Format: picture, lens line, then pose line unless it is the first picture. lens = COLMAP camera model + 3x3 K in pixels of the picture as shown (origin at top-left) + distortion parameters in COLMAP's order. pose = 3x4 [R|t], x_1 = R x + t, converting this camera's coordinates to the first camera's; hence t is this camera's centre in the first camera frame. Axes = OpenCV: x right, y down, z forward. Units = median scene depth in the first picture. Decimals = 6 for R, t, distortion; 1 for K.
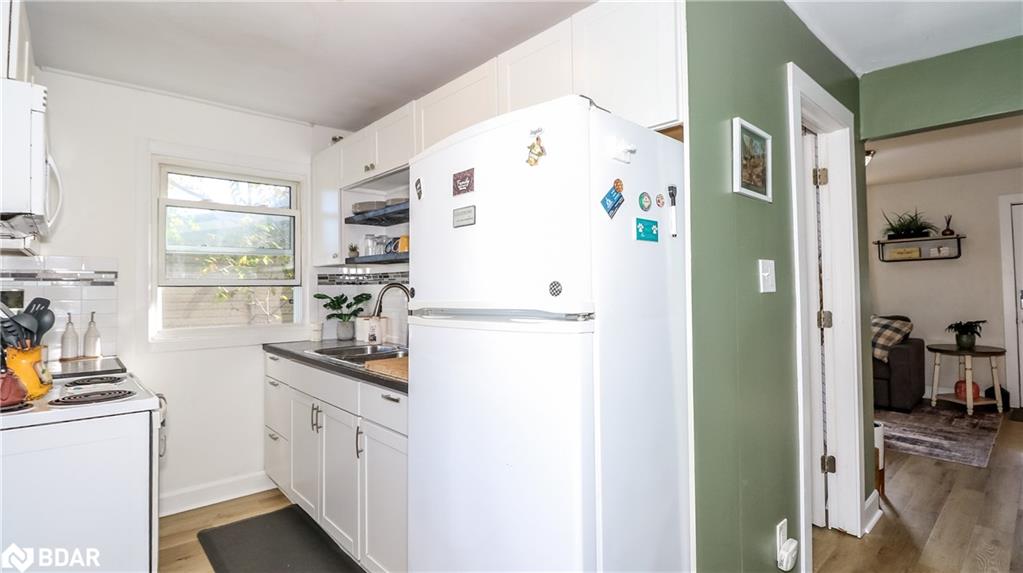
lens RADIAL K [[499.1, 0, 533.5], [0, 499.1, 274.3], [0, 0, 1]] dist [-0.027342, -0.000710]
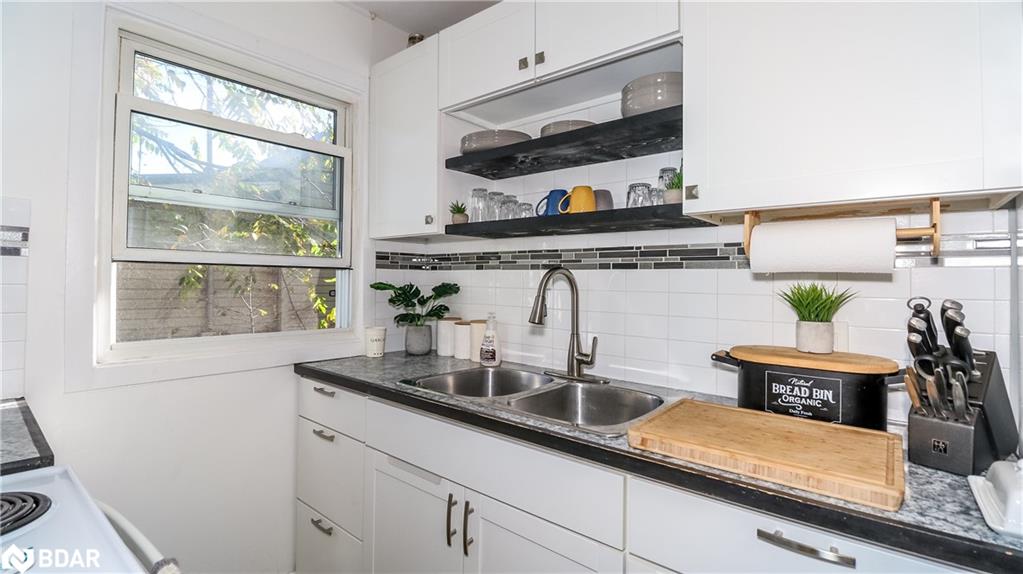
lens RADIAL K [[470.8, 0, 514.8], [0, 470.8, 274.1], [0, 0, 1]] dist [-0.022060, -0.000575]
pose [[0.992206, 0.023910, 0.122296, -0.354764], [-0.024957, 0.999664, 0.007036, 0.021573], [-0.122086, -0.010033, 0.992469, 0.406691]]
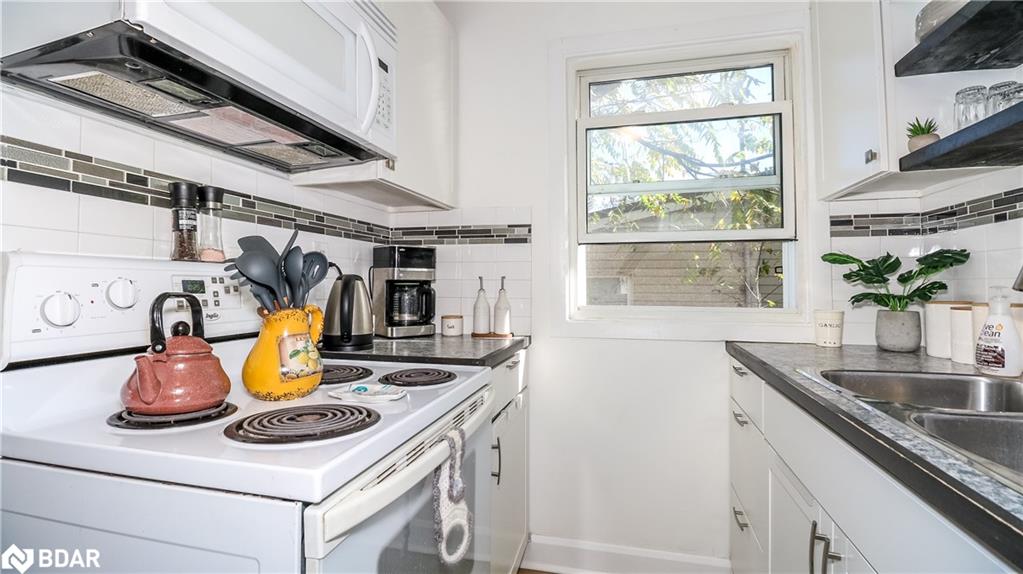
lens RADIAL K [[470.8, 0, 514.8], [0, 470.8, 274.1], [0, 0, 1]] dist [-0.022060, -0.000575]
pose [[0.524982, -0.009870, -0.851056, -0.212409], [0.012071, 0.999919, -0.004150, 0.061824], [0.851028, -0.008094, 0.525058, 0.506984]]
